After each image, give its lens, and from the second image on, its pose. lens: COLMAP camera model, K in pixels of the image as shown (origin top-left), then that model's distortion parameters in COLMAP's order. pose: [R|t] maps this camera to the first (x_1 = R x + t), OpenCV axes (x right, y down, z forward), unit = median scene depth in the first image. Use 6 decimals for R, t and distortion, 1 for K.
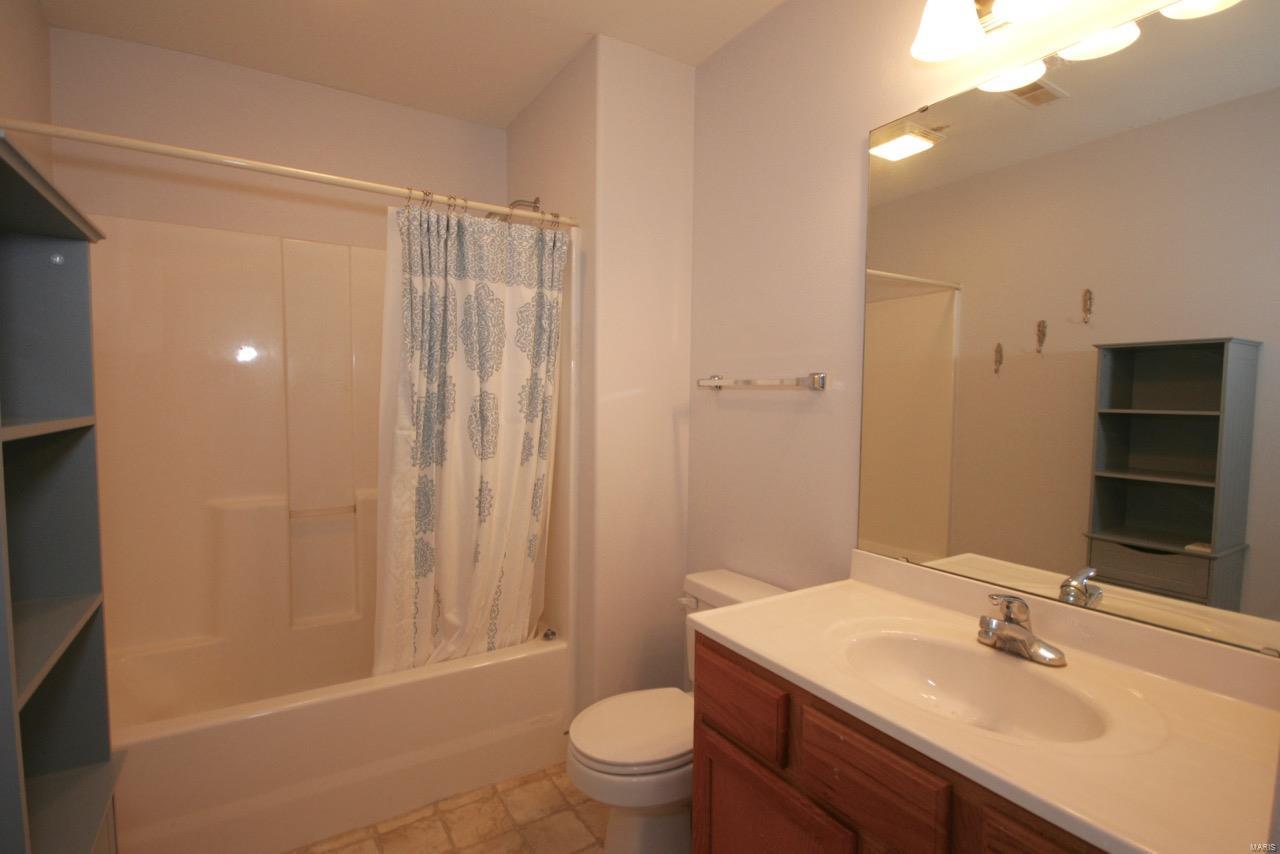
lens RADIAL K [[618.8, 0, 641.3], [0, 618.8, 436.2], [0, 0, 1]] dist [0.000937, 0.000421]
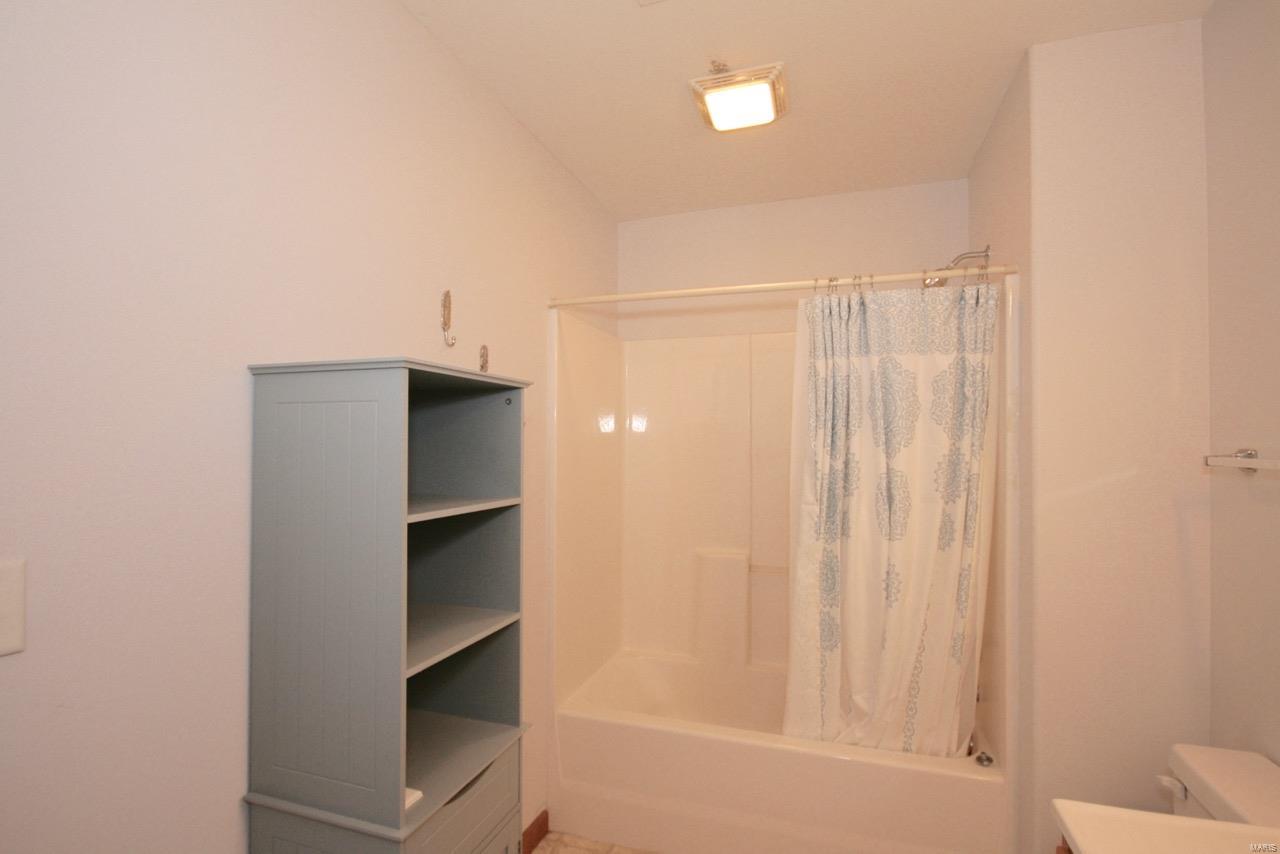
lens RADIAL K [[618.8, 0, 641.3], [0, 618.8, 436.2], [0, 0, 1]] dist [0.000937, 0.000421]
pose [[0.642392, -0.015812, -0.766213, 0.230315], [-0.044626, 0.997319, -0.057995, -0.050134], [0.765076, 0.071448, 0.639964, 0.095811]]
